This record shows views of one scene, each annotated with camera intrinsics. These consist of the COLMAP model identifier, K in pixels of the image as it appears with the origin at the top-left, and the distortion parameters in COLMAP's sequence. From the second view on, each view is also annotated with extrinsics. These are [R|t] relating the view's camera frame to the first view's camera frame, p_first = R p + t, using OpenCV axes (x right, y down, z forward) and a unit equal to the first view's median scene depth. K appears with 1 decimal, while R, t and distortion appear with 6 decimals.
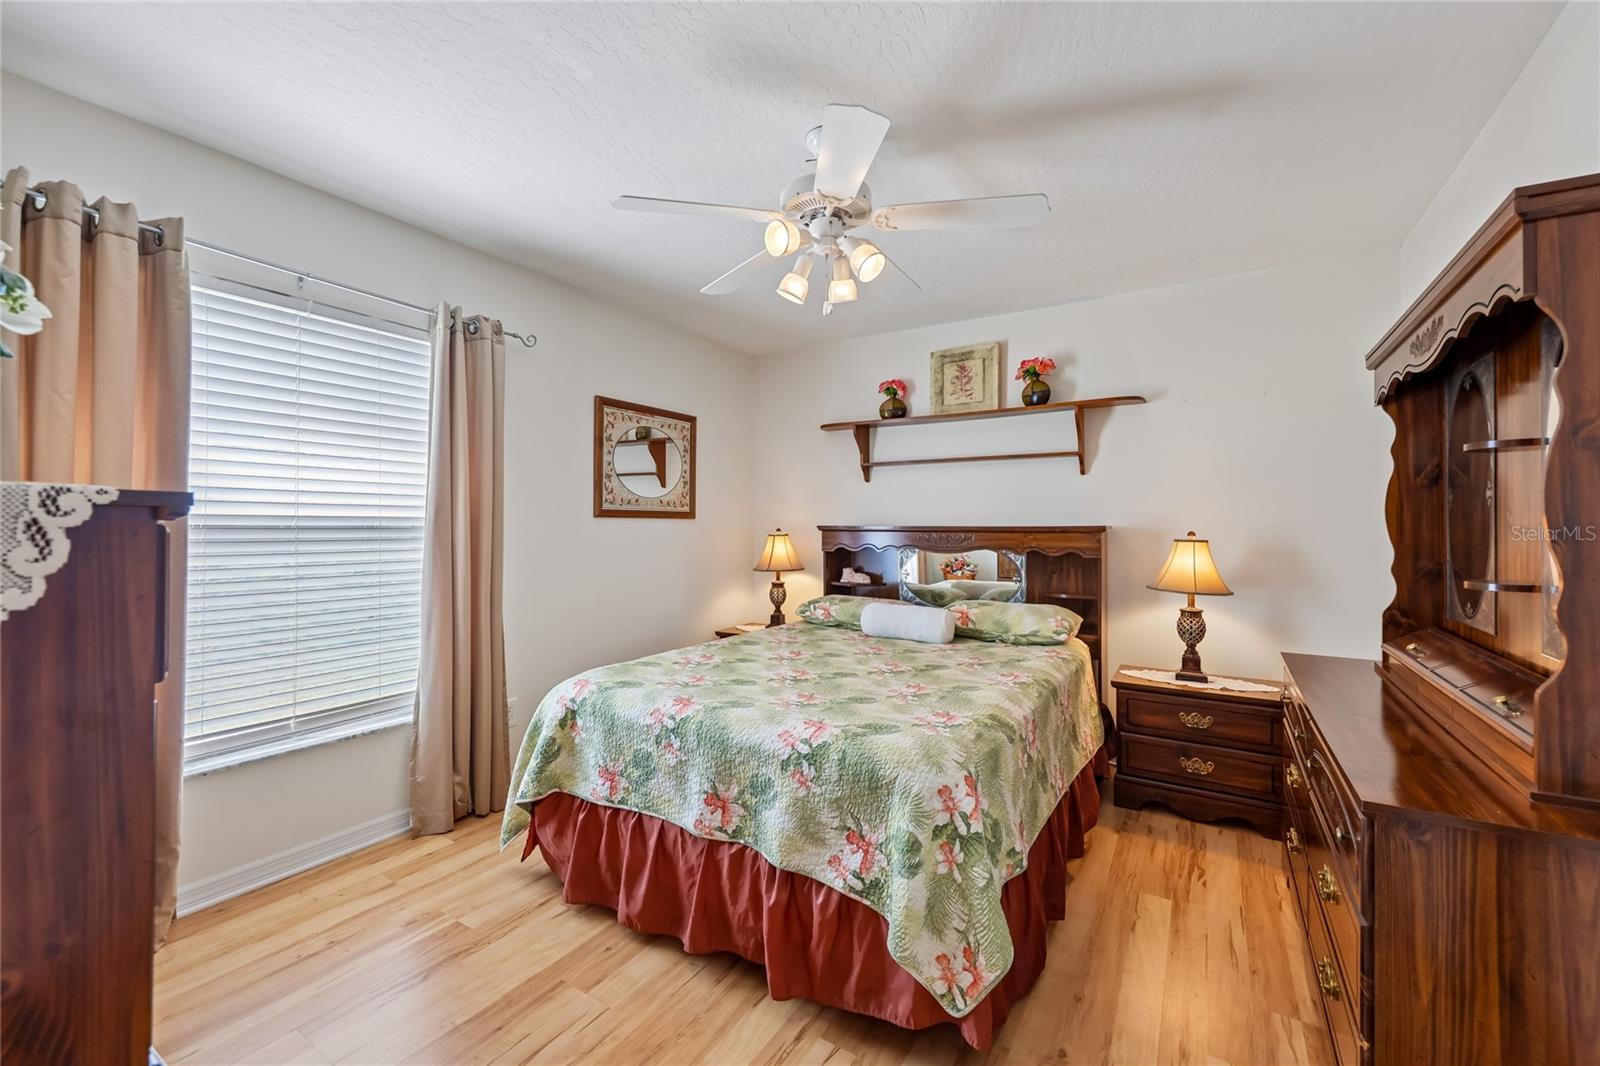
lens RADIAL K [[656.7, 0, 801.5], [0, 656.7, 520.2], [0, 0, 1]] dist [0.002489, -0.000378]
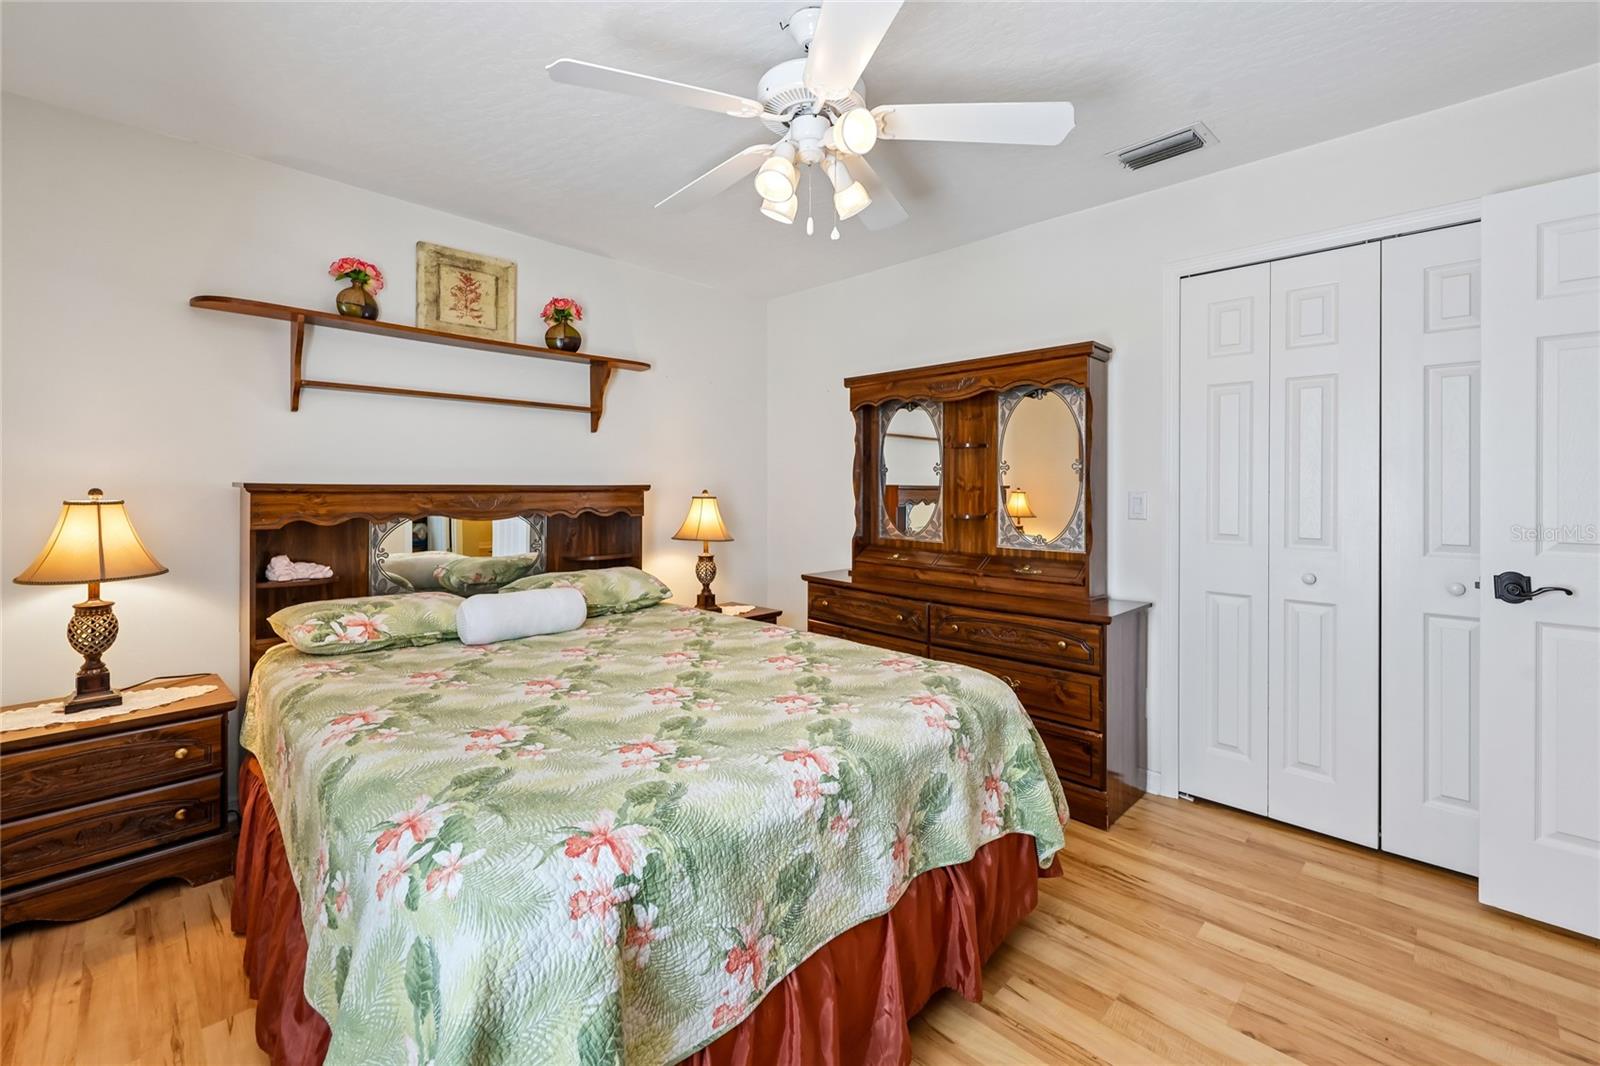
lens RADIAL K [[664.8, 0, 799.1], [0, 664.8, 483.4], [0, 0, 1]] dist [0.014004, -0.000011]
pose [[0.222932, 0.002692, 0.974830, -0.457201], [-0.012750, 0.999919, 0.000154, 0.002604], [-0.974751, -0.012463, 0.222948, 0.471758]]
